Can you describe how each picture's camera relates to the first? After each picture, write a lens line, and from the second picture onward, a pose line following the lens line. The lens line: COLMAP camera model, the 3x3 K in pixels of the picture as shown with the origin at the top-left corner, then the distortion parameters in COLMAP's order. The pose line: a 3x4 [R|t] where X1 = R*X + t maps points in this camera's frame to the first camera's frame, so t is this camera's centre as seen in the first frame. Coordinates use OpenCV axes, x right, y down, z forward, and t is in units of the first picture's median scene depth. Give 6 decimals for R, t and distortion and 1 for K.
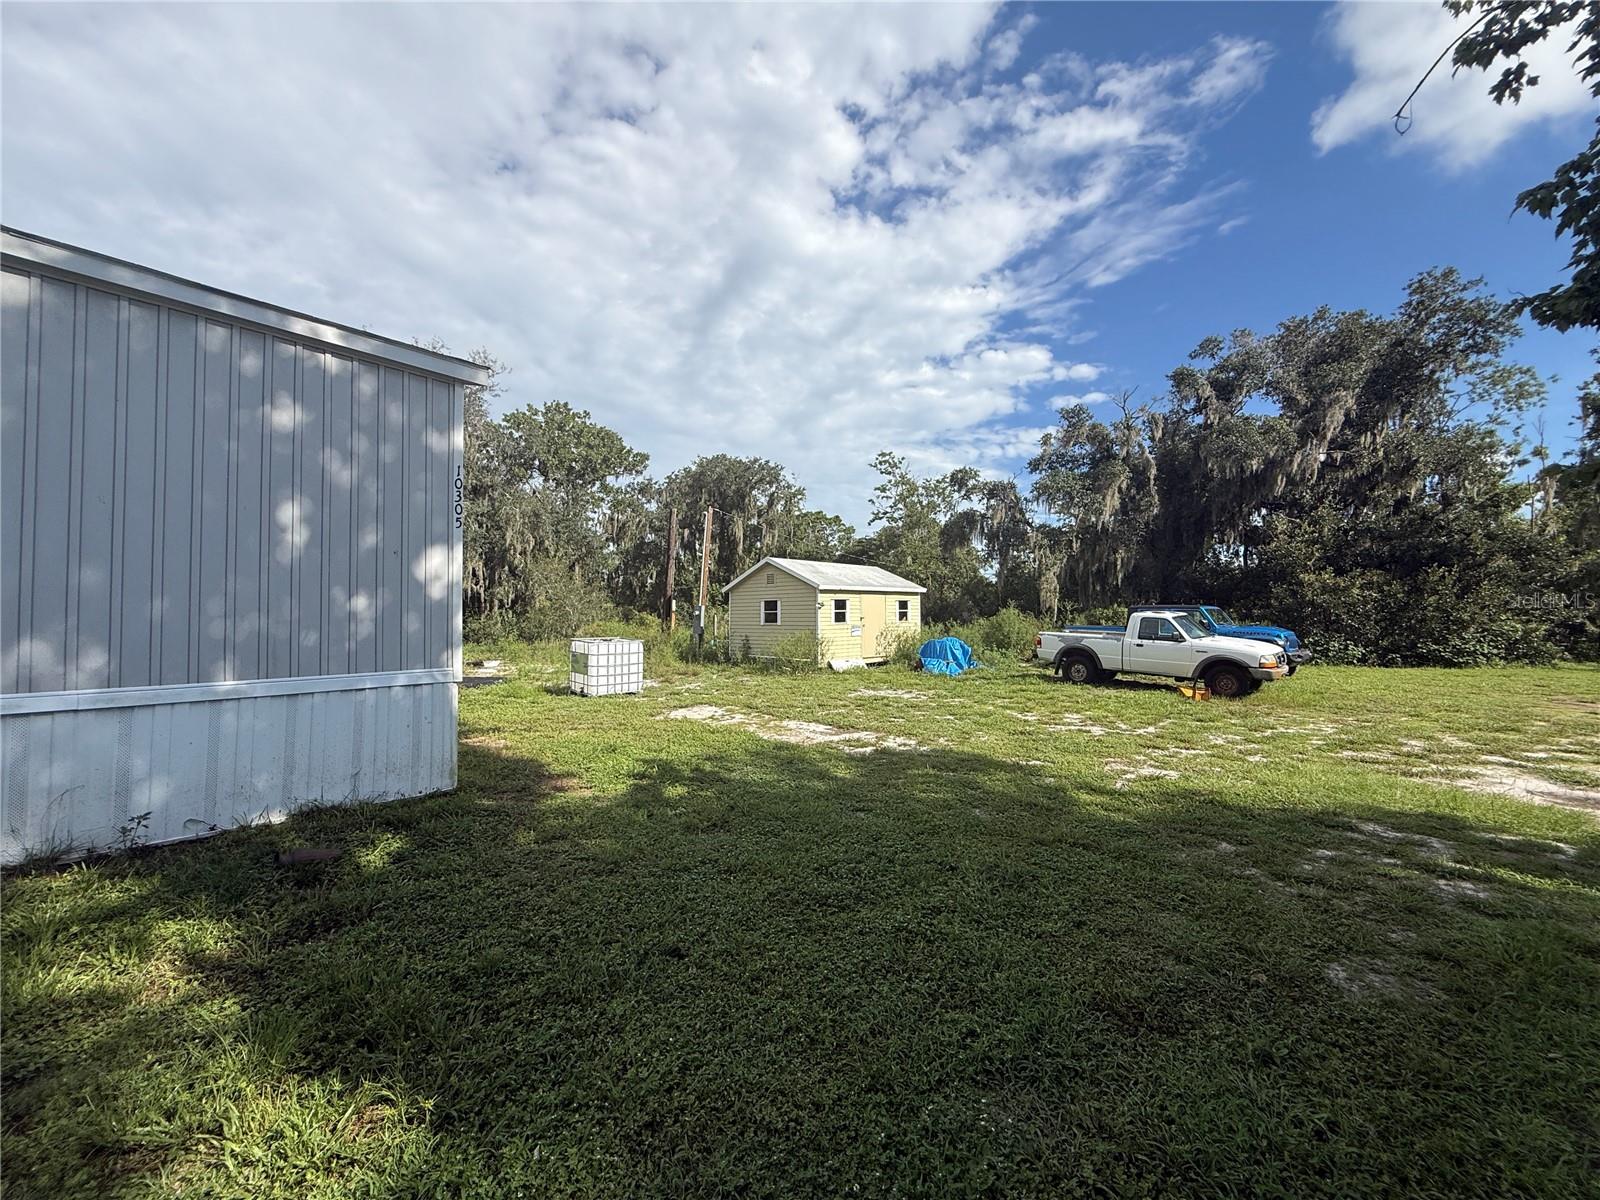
lens RADIAL K [[638.5, 0, 790.1], [0, 638.5, 602.6], [0, 0, 1]] dist [-0.001264, 0.000658]
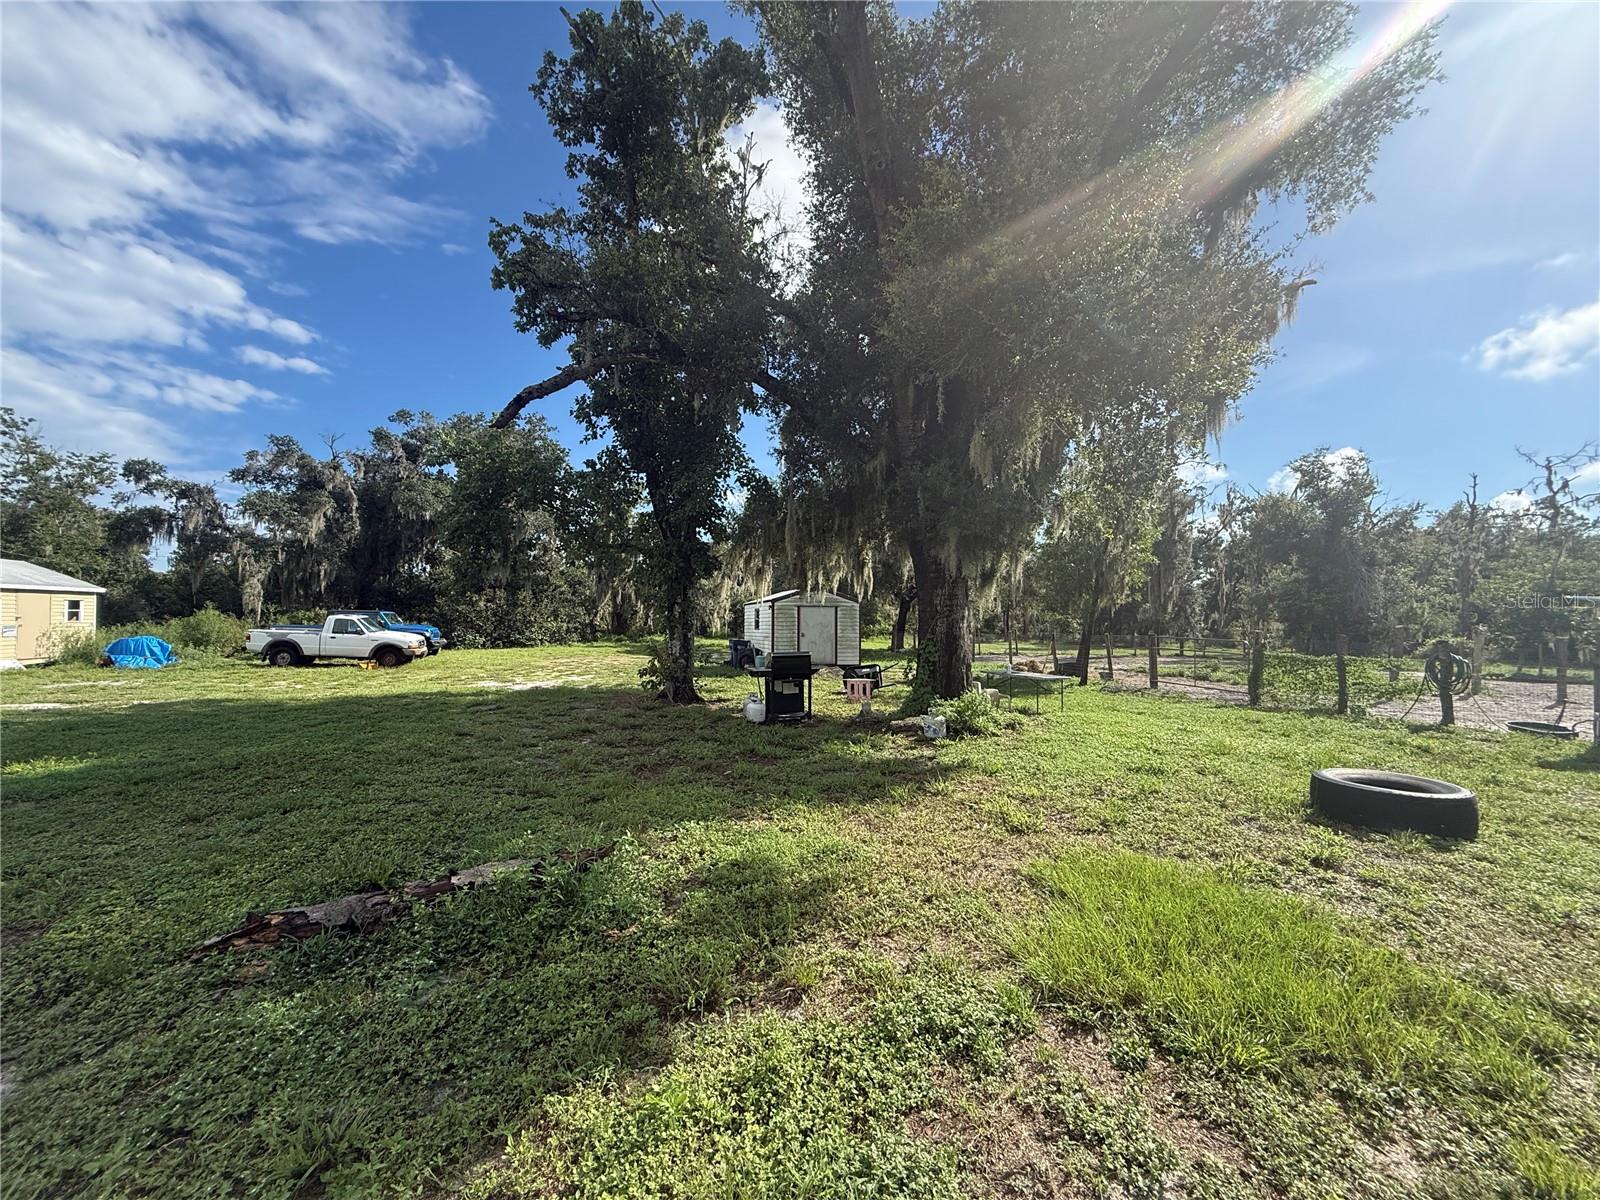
lens RADIAL K [[638.5, 0, 804.1], [0, 638.5, 605.2], [0, 0, 1]] dist [-0.001264, 0.000658]
pose [[0.436244, 0.025023, 0.899480, -0.214219], [-0.027346, 0.999520, -0.014543, -0.011657], [-0.899413, -0.018252, 0.436719, -0.434379]]
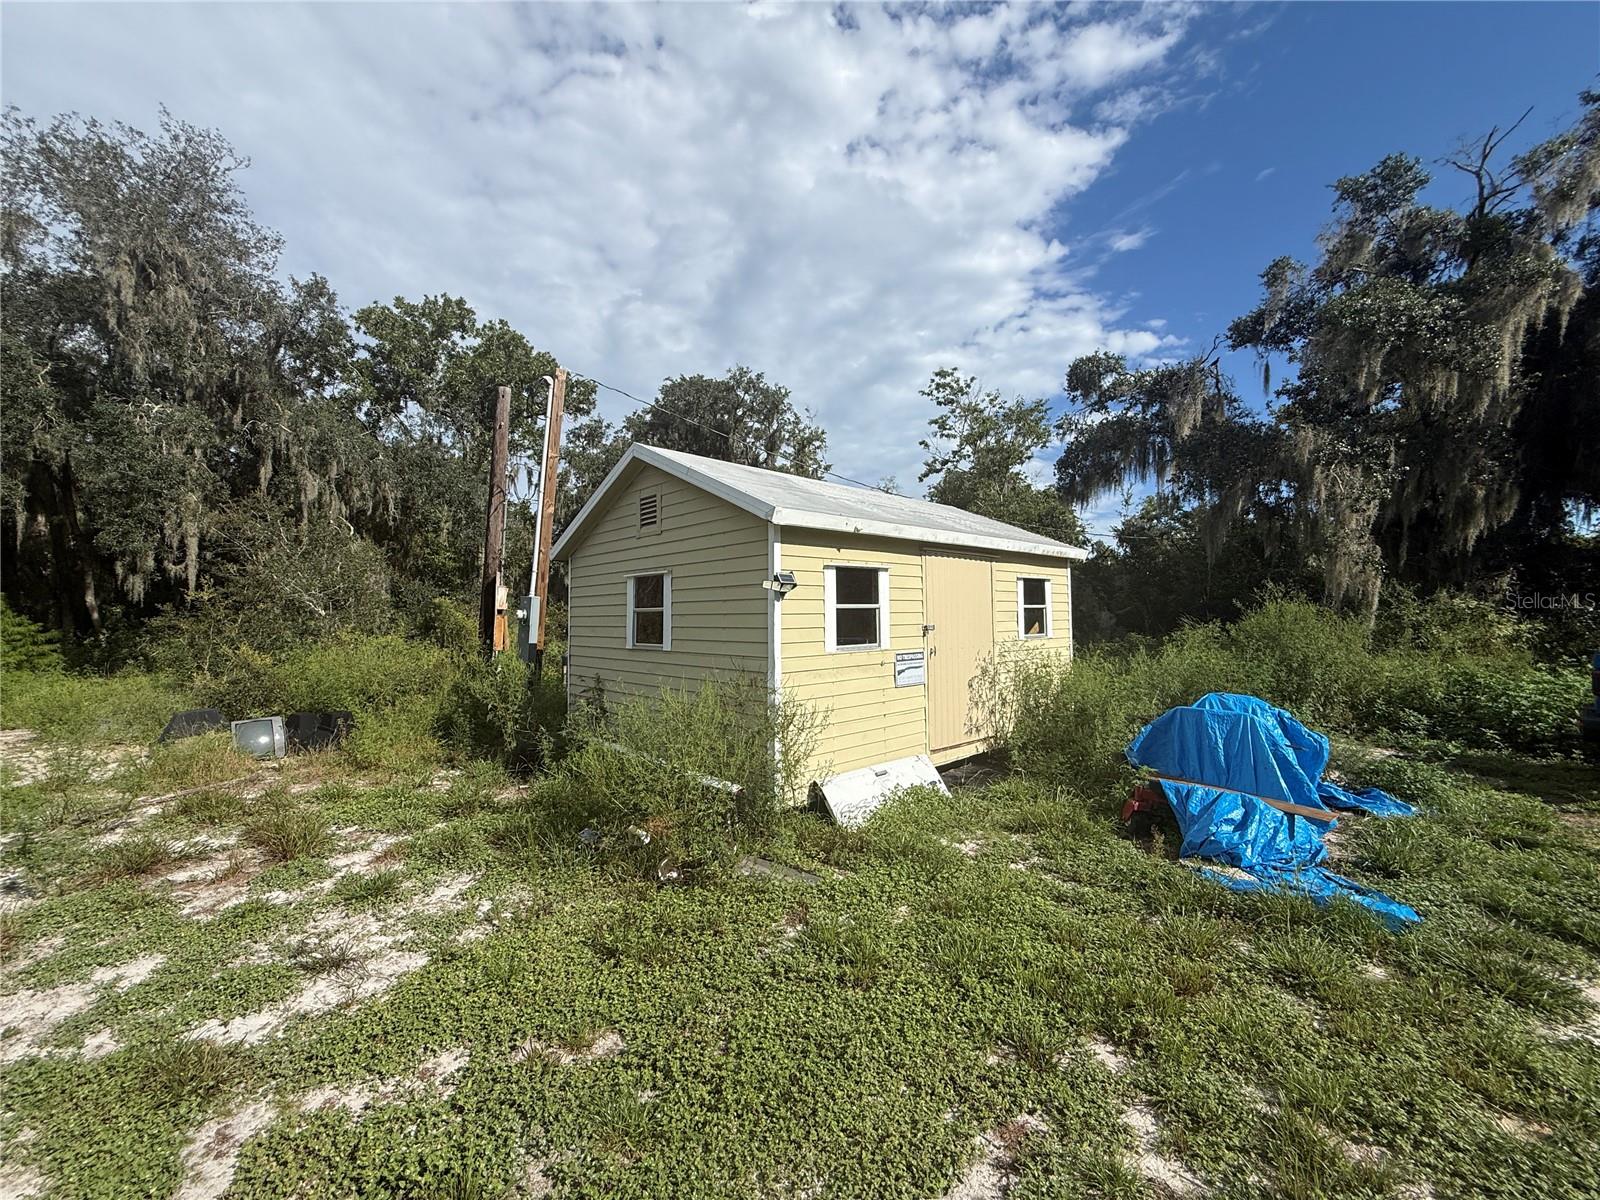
lens RADIAL K [[638.5, 0, 792.5], [0, 638.5, 585.9], [0, 0, 1]] dist [-0.001264, 0.000658]
pose [[0.997985, -0.005274, -0.063228, 0.059142], [0.003527, 0.999610, -0.027713, 0.010439], [0.063349, 0.027434, 0.997614, 0.614602]]
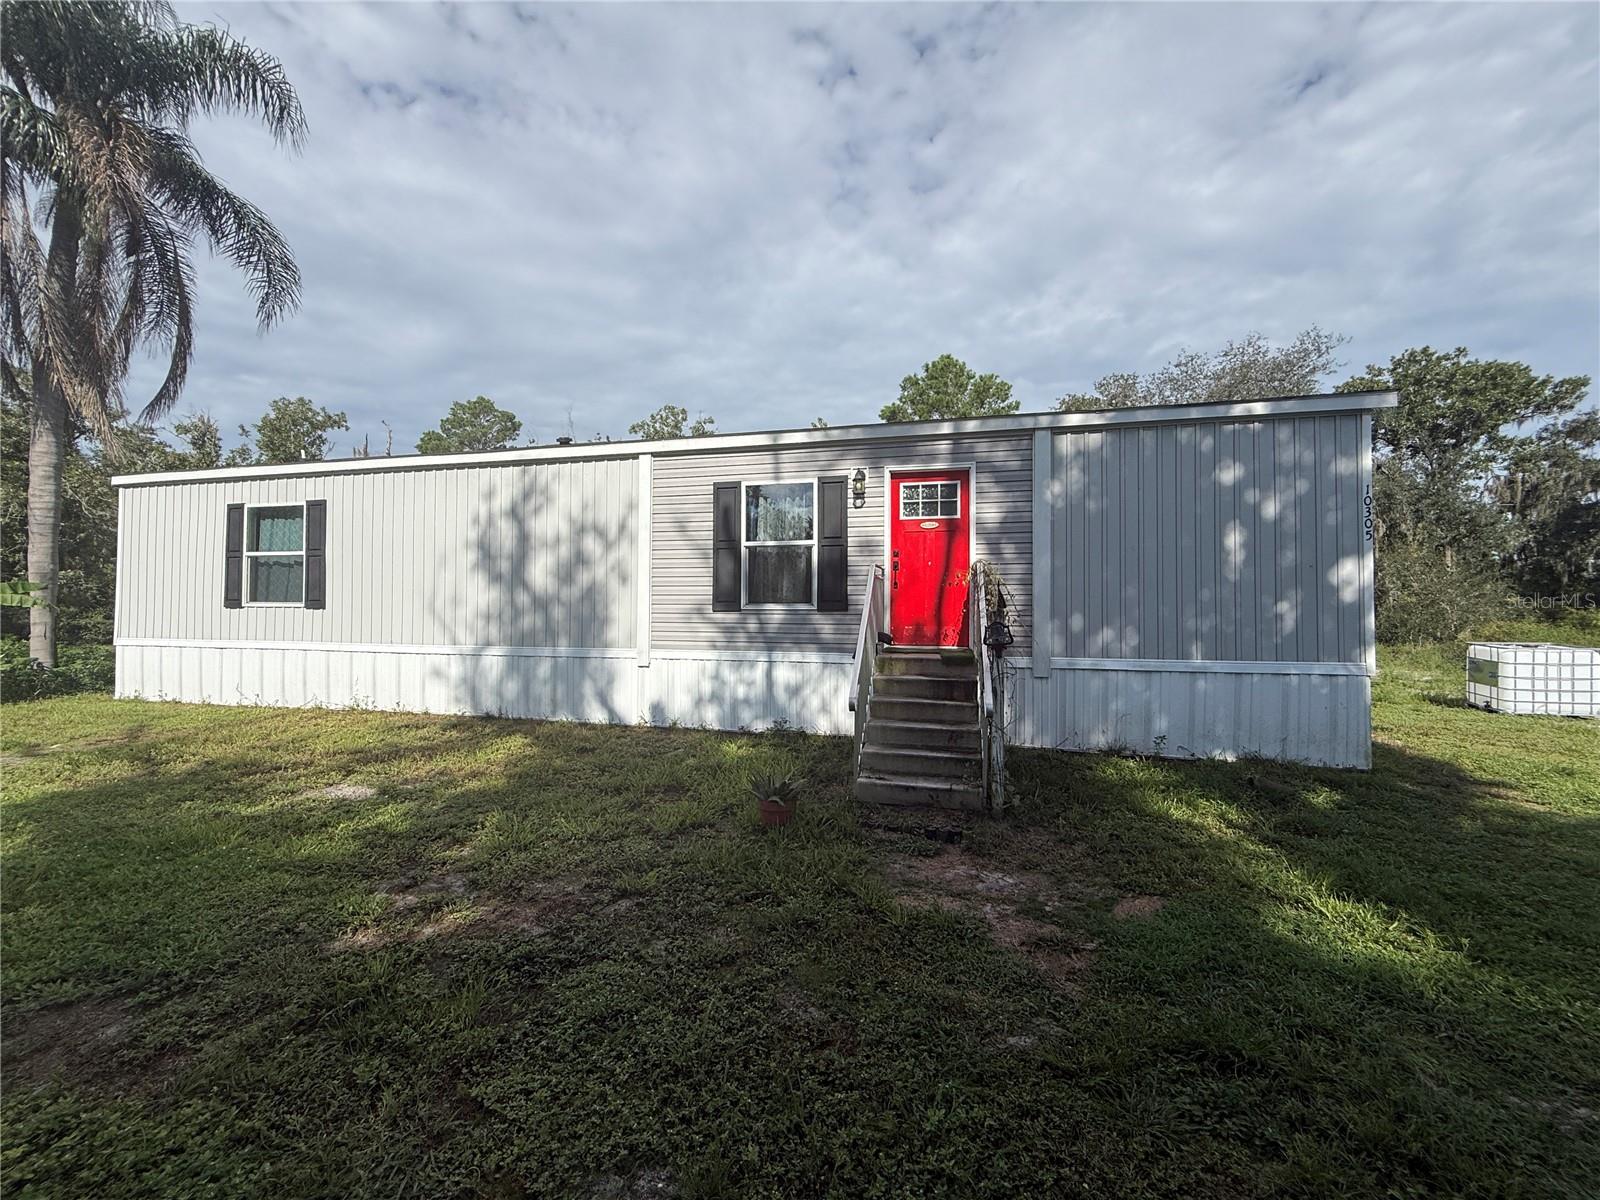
lens RADIAL K [[638.5, 0, 794.3], [0, 638.5, 600.7], [0, 0, 1]] dist [-0.001264, 0.000658]
pose [[0.448922, -0.009344, -0.893522, 0.009792], [0.013786, 0.999899, -0.003530, -0.005740], [0.893465, -0.010734, 0.449005, -0.125499]]
